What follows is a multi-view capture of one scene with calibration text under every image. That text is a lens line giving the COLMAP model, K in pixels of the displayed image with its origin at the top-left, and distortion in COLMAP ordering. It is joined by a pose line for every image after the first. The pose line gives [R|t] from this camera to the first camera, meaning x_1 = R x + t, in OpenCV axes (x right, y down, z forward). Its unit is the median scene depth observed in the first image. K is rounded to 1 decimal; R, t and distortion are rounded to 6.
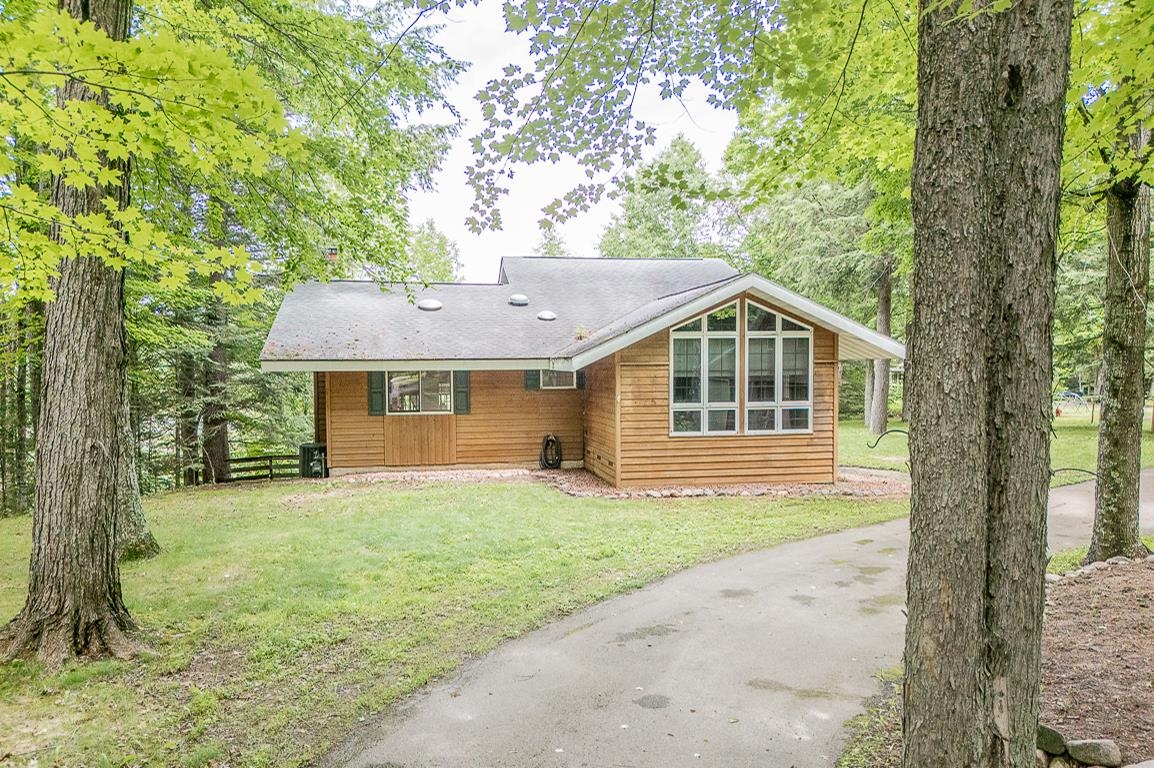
lens RADIAL K [[876.2, 0, 575.2], [0, 876.2, 387.8], [0, 0, 1]] dist [0.028067, -0.036426]
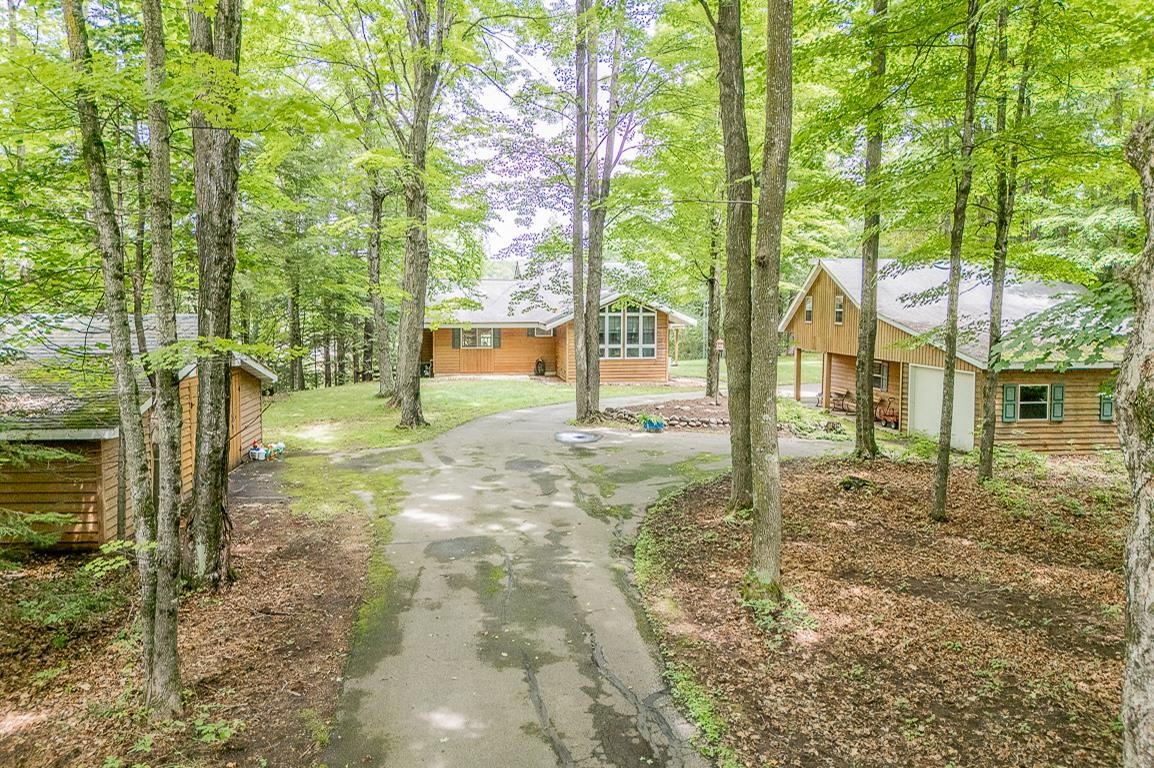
lens RADIAL K [[876.2, 0, 577.2], [0, 876.2, 381.1], [0, 0, 1]] dist [0.028067, -0.036426]
pose [[0.999636, 0.011629, -0.024360, 0.125642], [-0.009869, 0.997416, 0.071166, -0.047579], [0.025125, -0.070900, 0.997167, -1.199940]]
